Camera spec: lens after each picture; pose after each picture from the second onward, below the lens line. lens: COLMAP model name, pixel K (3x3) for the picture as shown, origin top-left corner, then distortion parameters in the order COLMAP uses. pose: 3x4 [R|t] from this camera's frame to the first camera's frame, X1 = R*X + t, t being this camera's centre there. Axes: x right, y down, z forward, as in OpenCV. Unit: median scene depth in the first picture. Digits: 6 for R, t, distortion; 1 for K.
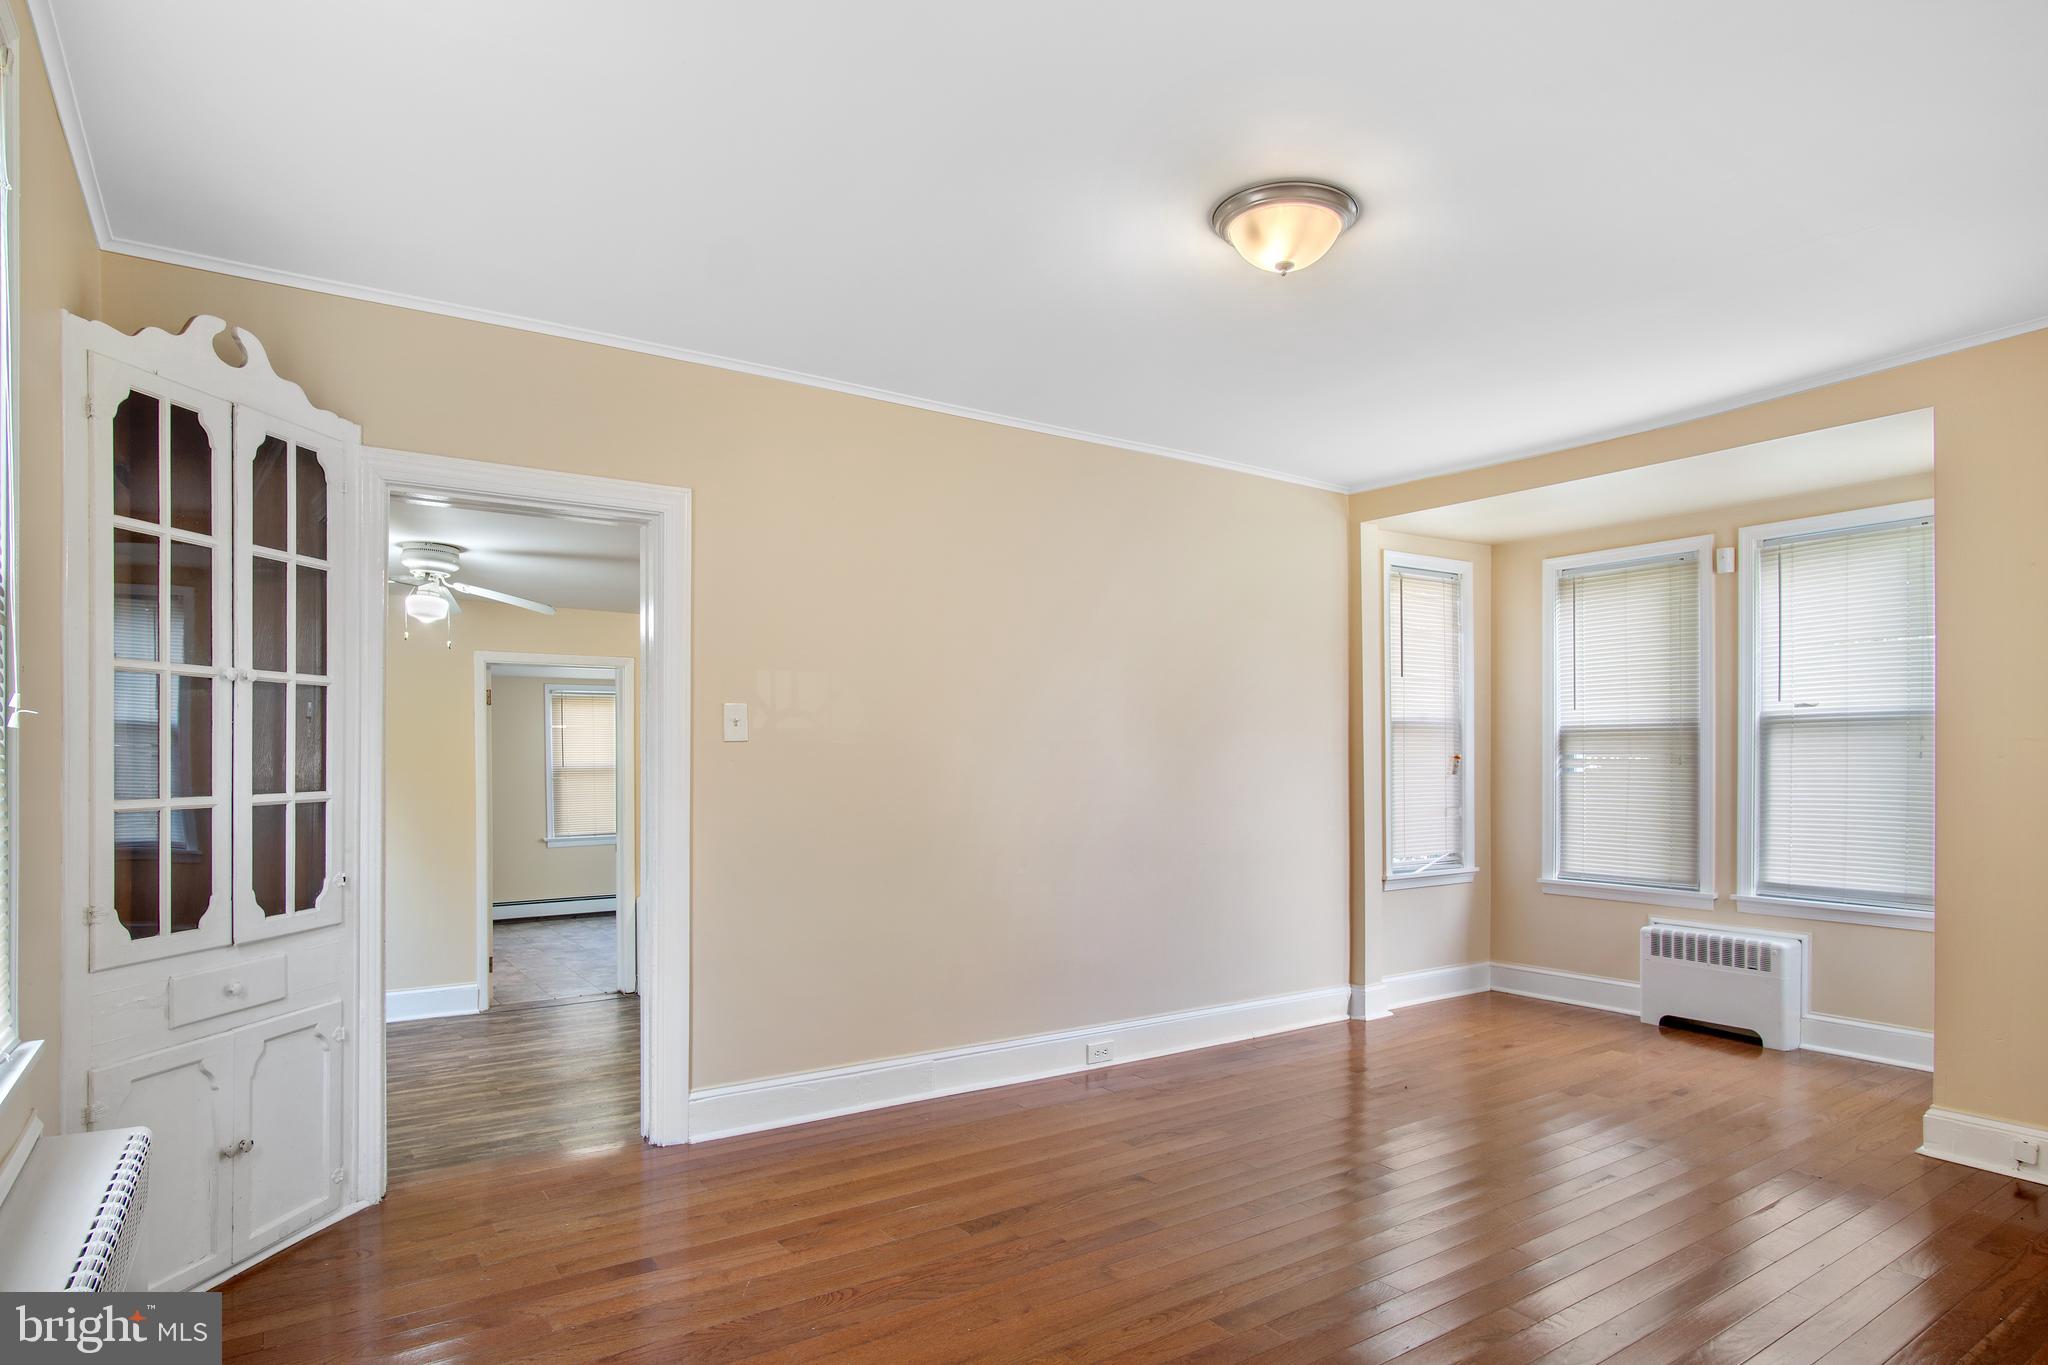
lens RADIAL K [[1124.2, 0, 999.9], [0, 1124.2, 753.1], [0, 0, 1]] dist [-0.023866, 0.002154]
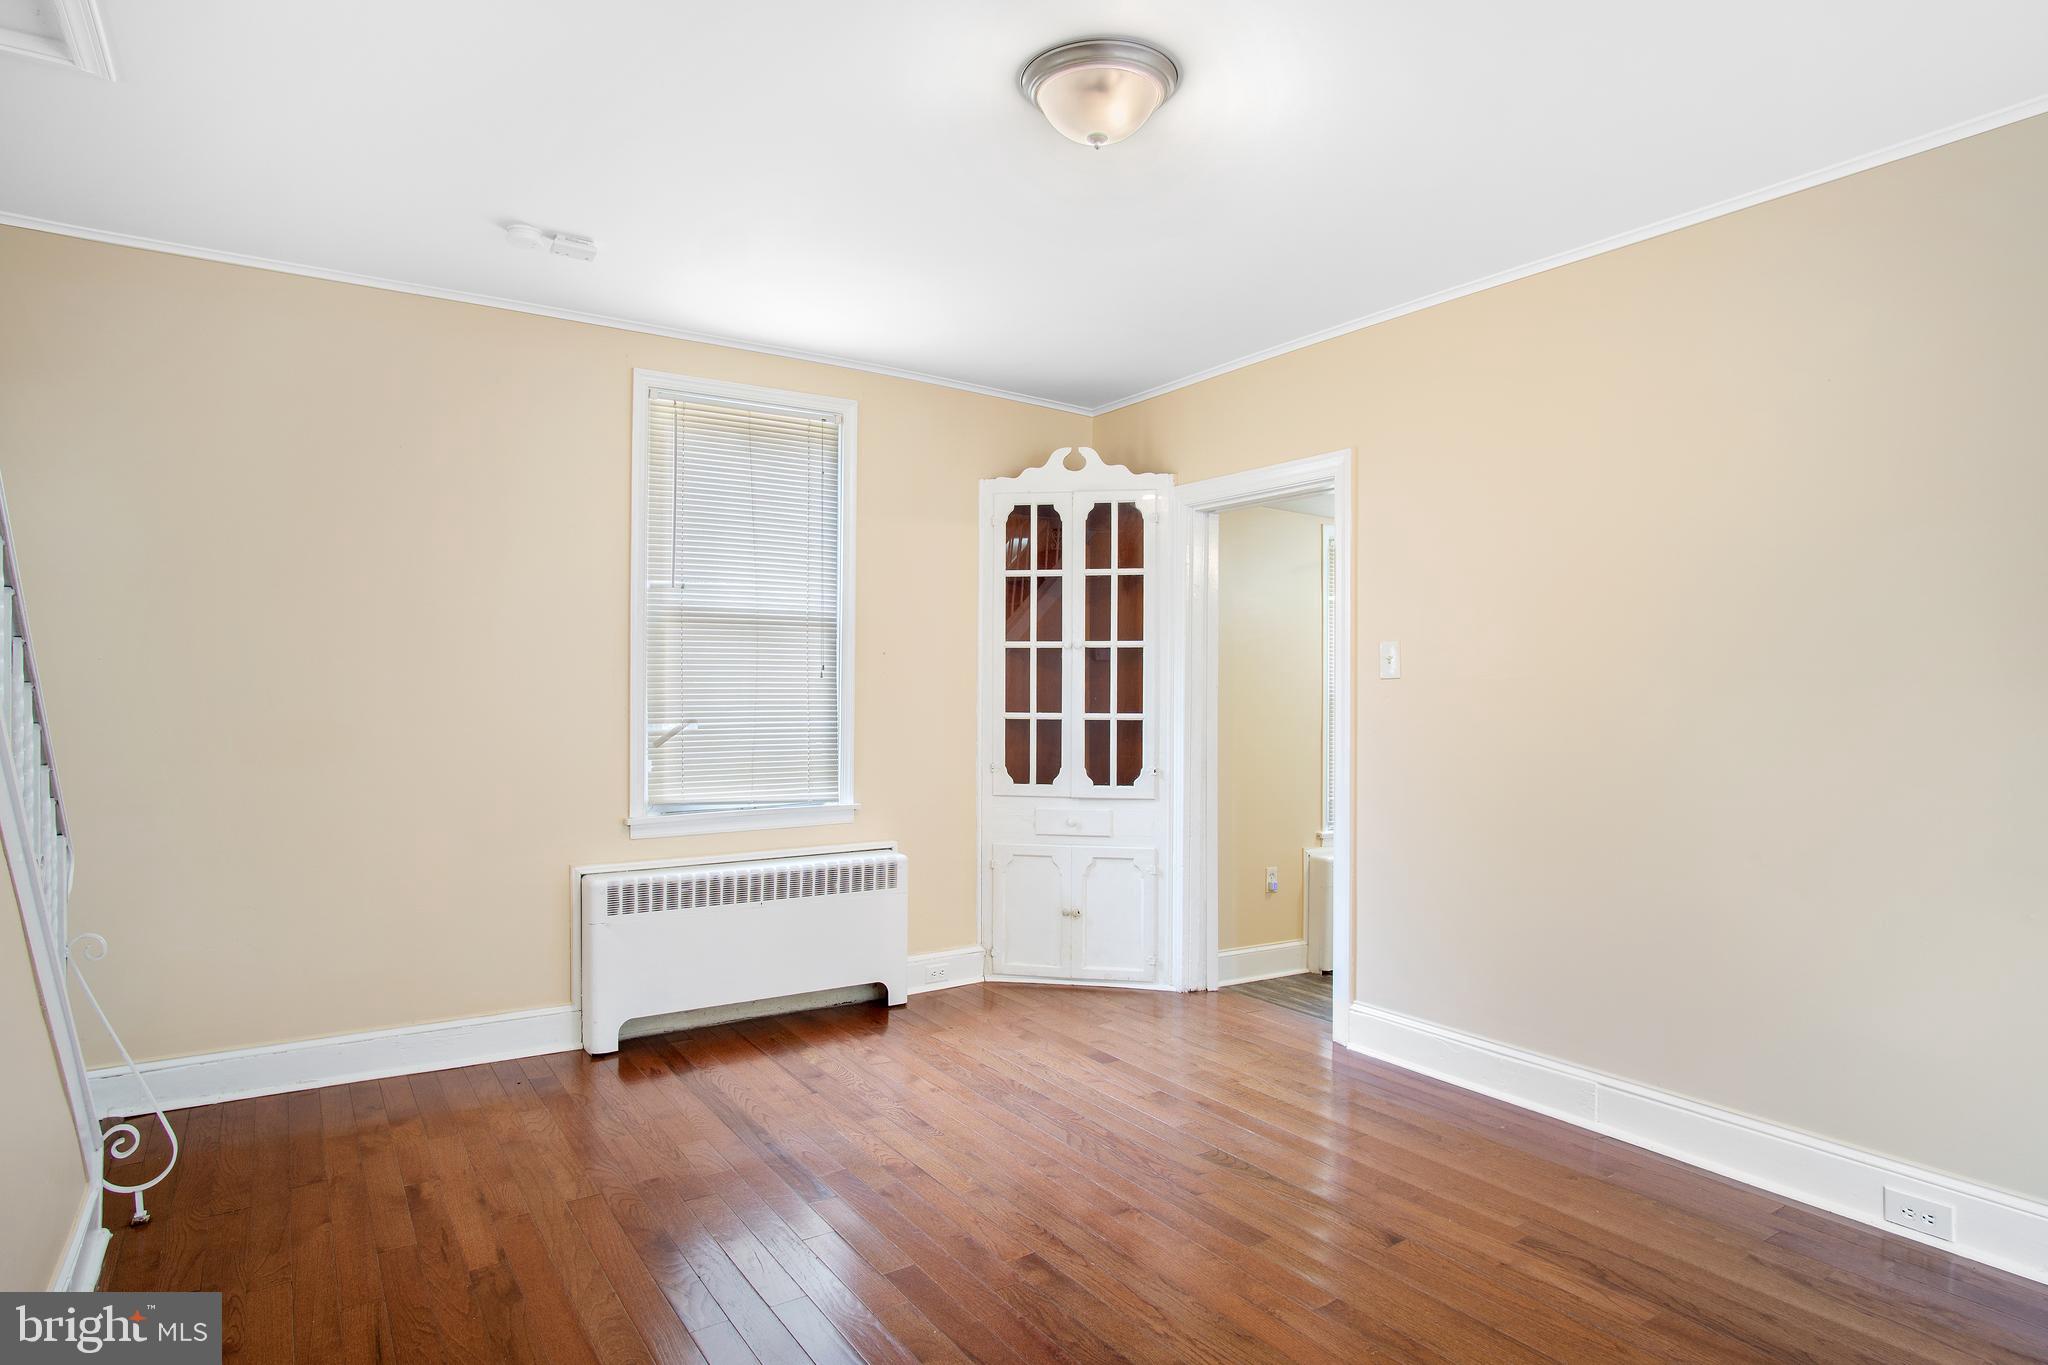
lens RADIAL K [[1124.2, 0, 1020.4], [0, 1124.2, 689.3], [0, 0, 1]] dist [-0.023866, 0.002154]
pose [[-0.001805, -0.002379, -0.999996, 0.462727], [-0.005174, 0.999984, -0.002370, 0.001894], [0.999985, 0.005170, -0.001818, 0.385325]]
